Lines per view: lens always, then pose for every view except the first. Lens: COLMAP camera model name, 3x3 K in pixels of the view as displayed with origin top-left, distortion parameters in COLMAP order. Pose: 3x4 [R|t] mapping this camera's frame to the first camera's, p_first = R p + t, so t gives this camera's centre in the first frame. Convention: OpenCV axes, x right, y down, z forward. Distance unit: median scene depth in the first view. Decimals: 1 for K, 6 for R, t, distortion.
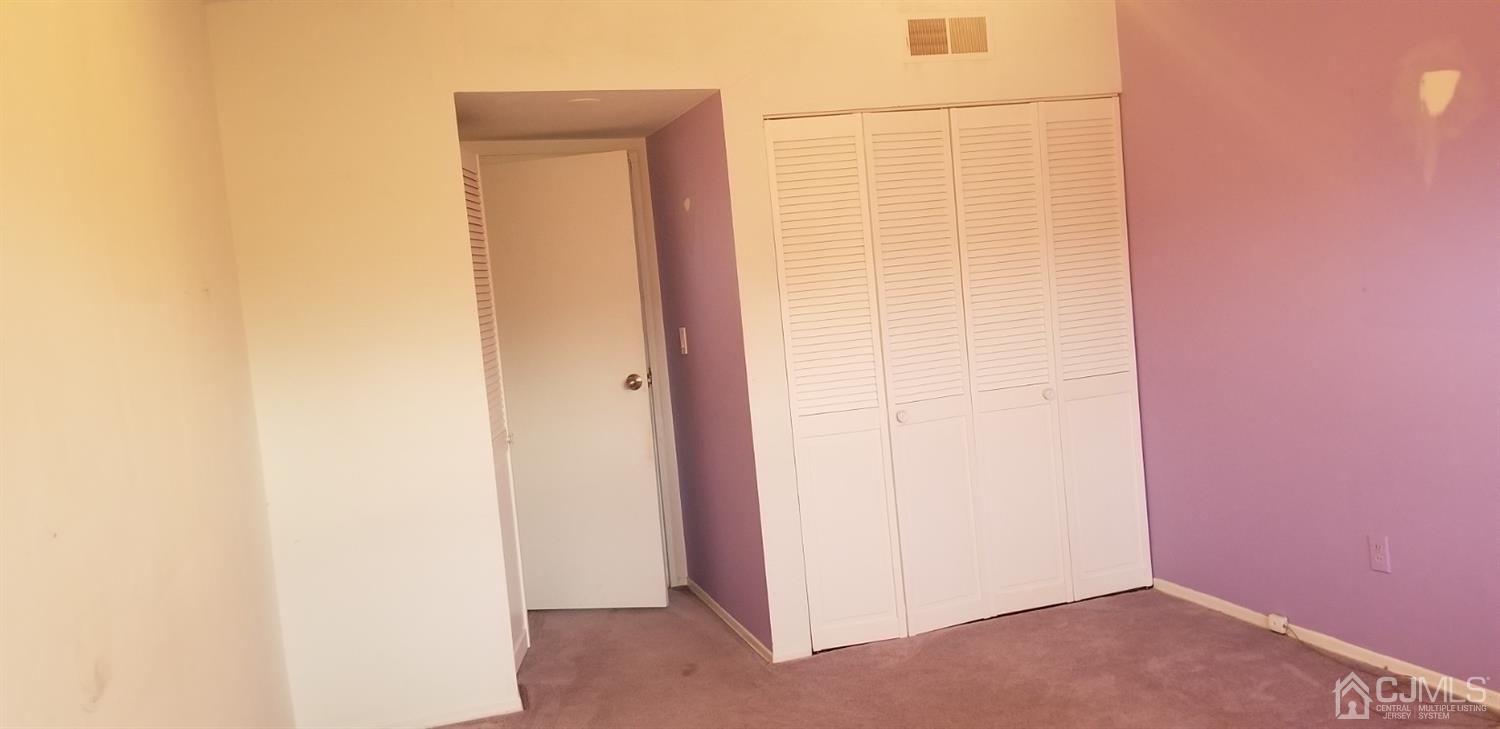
lens RADIAL K [[1157.5, 0, 746.7], [0, 1157.5, 326.8], [0, 0, 1]] dist [0.077850, -0.138503]
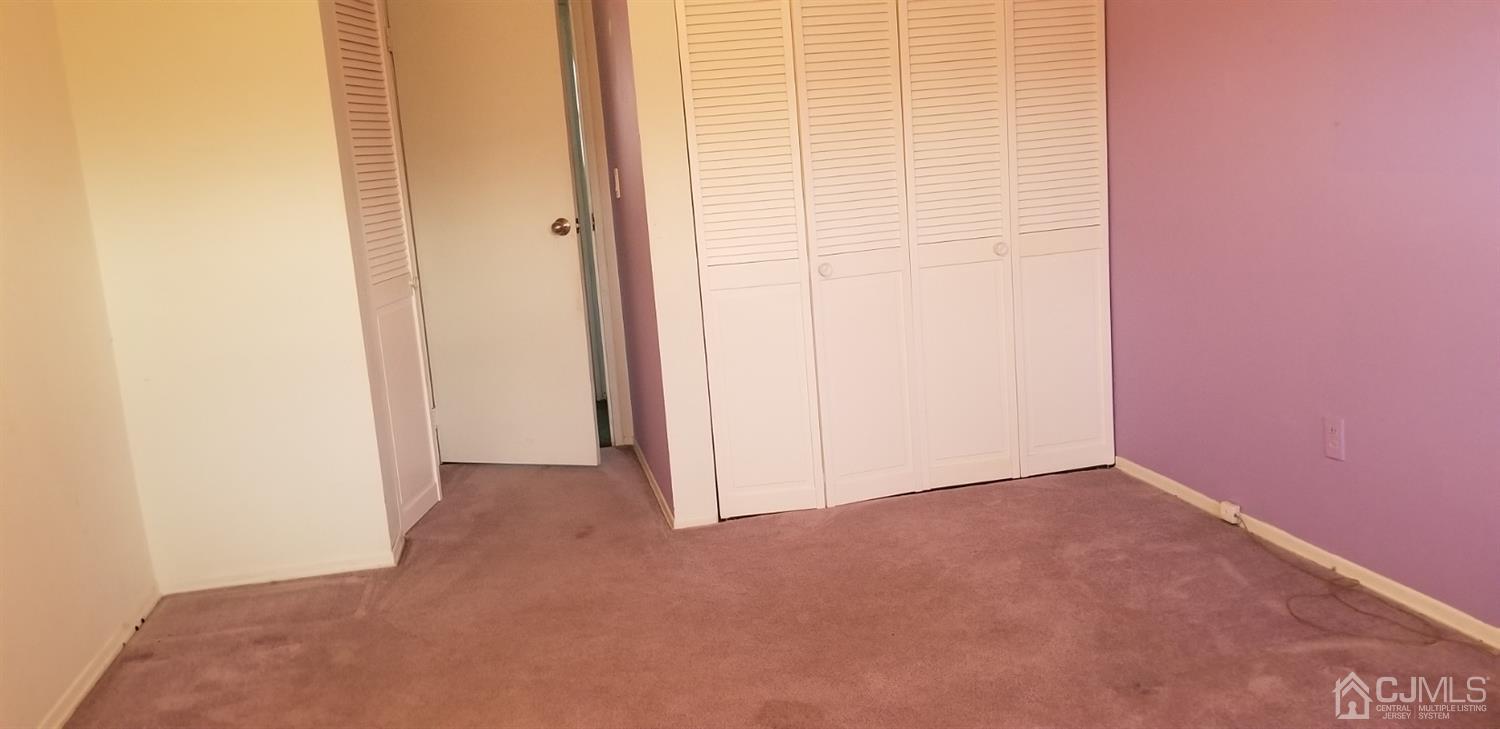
lens RADIAL K [[1157.5, 0, 746.7], [0, 1157.5, 326.8], [0, 0, 1]] dist [0.077850, -0.138503]
pose [[0.995208, 0.030832, -0.092791, 0.164097], [-0.019947, 0.993045, 0.116032, 0.019529], [0.095723, -0.113625, 0.988902, 0.107165]]
